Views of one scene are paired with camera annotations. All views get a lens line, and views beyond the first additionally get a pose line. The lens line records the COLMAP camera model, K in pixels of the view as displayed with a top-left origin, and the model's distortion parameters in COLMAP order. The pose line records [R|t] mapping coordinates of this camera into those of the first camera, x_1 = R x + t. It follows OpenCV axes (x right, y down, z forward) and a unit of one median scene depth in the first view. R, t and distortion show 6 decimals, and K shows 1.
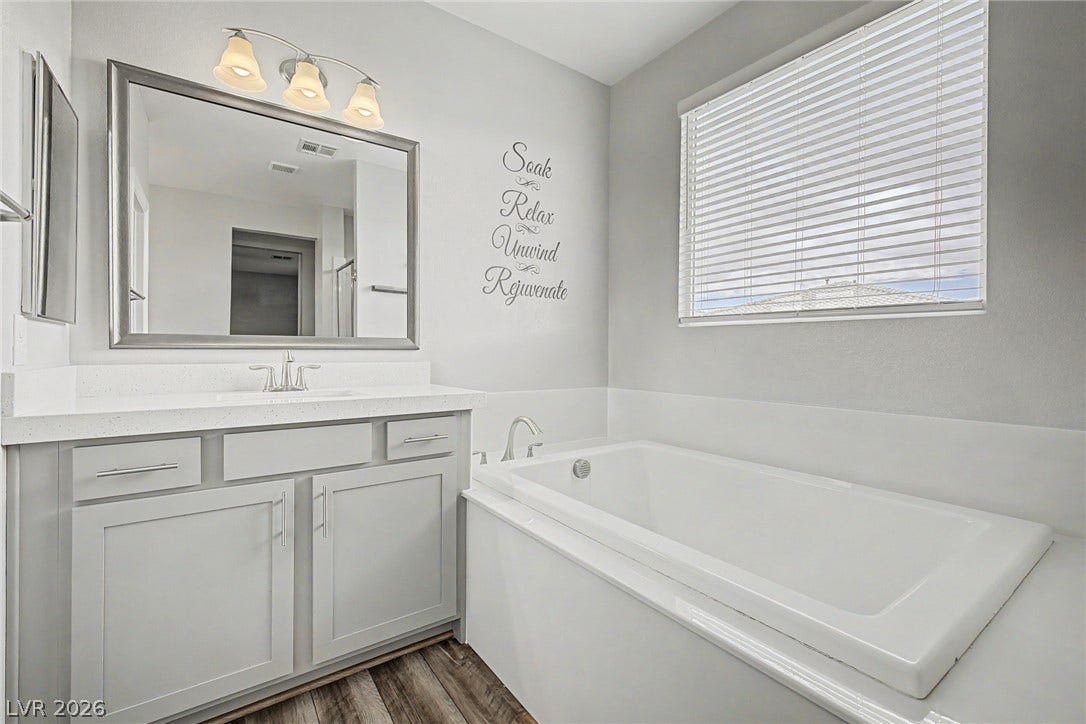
lens RADIAL K [[464.7, 0, 541.2], [0, 464.7, 355.9], [0, 0, 1]] dist [0.003158, 0.000320]
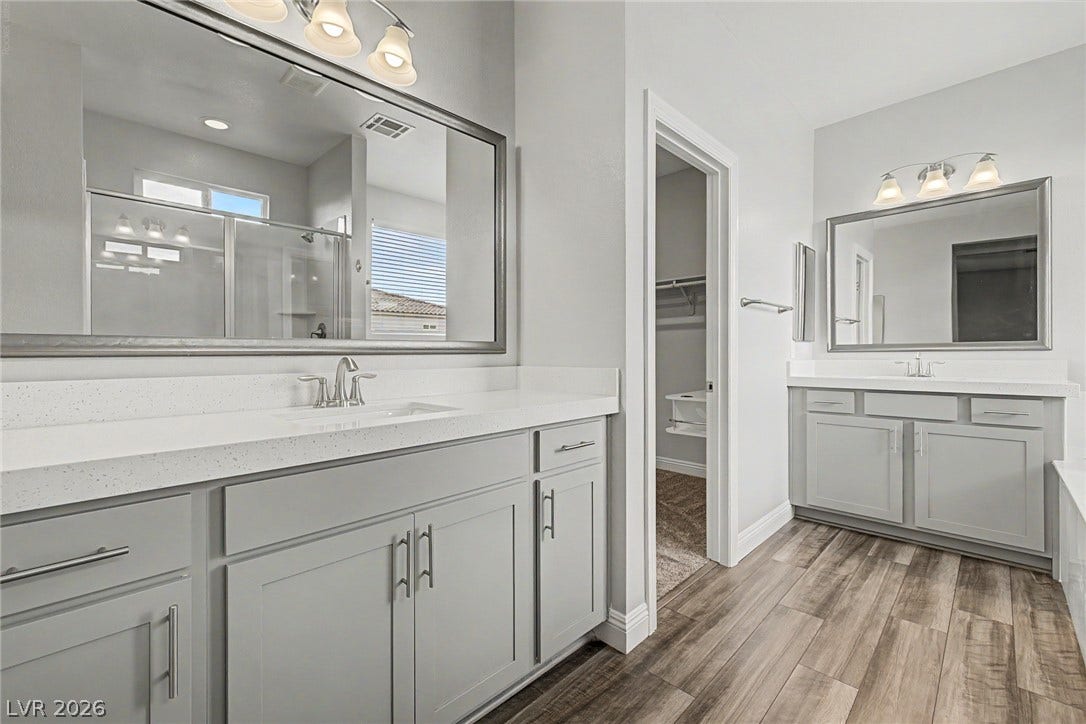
lens RADIAL K [[464.7, 0, 528.7], [0, 464.7, 355.4], [0, 0, 1]] dist [0.003158, 0.000320]
pose [[0.169953, -0.004724, -0.985441, 0.956070], [-0.002514, 0.999983, -0.005228, 0.013869], [0.985449, 0.003366, 0.169938, -0.722887]]
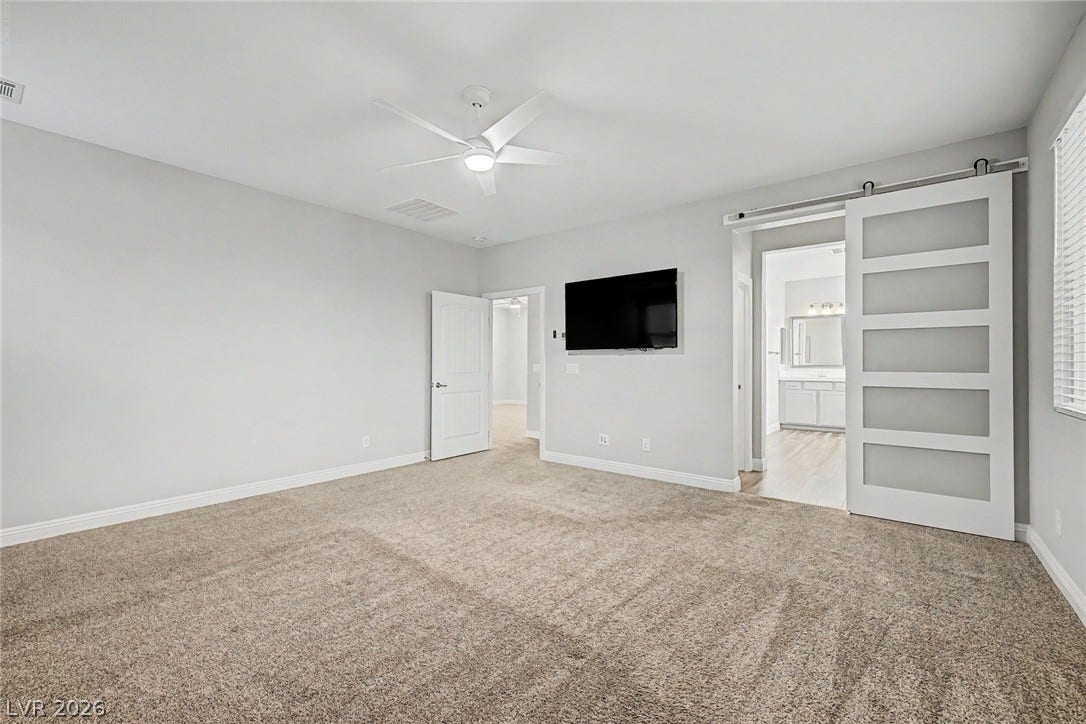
lens RADIAL K [[464.7, 0, 540.5], [0, 464.7, 369.7], [0, 0, 1]] dist [0.003158, 0.000320]
pose [[0.291162, -0.008129, -0.956639, 3.586215], [-0.002238, 0.999955, -0.009178, 0.058951], [0.956671, 0.004814, 0.291131, -3.544380]]
